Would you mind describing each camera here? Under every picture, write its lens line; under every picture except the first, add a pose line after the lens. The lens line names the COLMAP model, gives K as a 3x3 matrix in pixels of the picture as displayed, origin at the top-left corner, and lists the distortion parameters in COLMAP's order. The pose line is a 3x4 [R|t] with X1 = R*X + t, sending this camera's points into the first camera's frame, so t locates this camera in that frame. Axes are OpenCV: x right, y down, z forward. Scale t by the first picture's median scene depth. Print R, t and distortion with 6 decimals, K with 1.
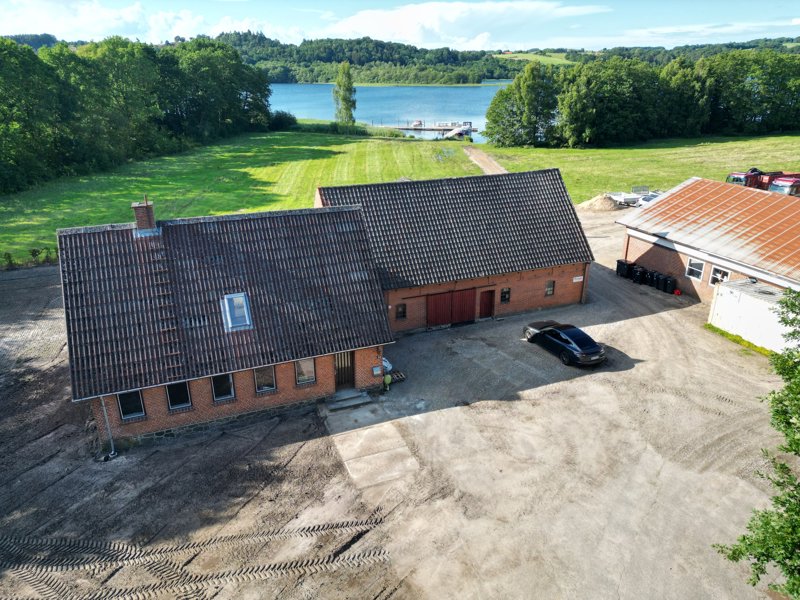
lens RADIAL K [[564.7, 0, 400.0], [0, 564.7, 300.0], [0, 0, 1]] dist [0.044557, -0.021834]
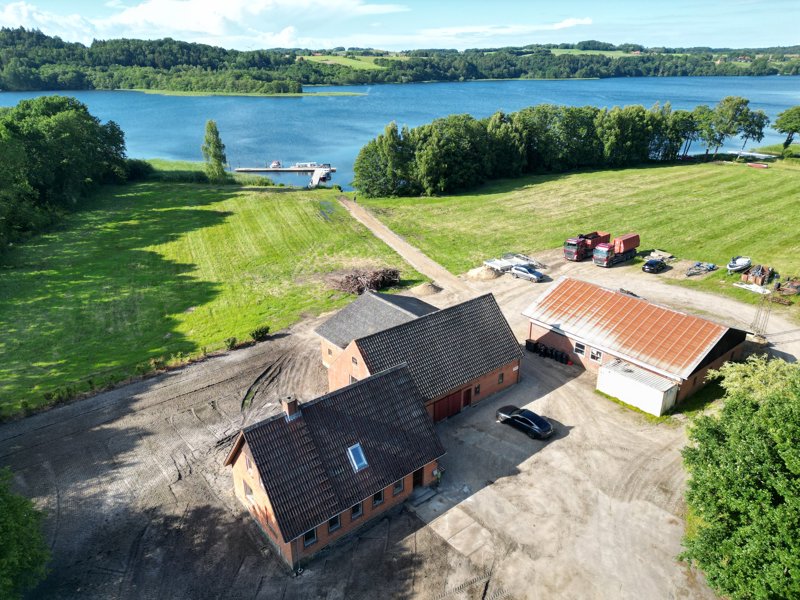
lens RADIAL K [[556.0, 0, 405.2], [0, 556.0, 312.8], [0, 0, 1]] dist [0.053104, -0.049213]
pose [[0.950171, -0.122601, 0.286608, -0.306588], [0.114866, 0.992419, 0.043716, -0.235143], [-0.289795, -0.008616, 0.957050, -0.267905]]
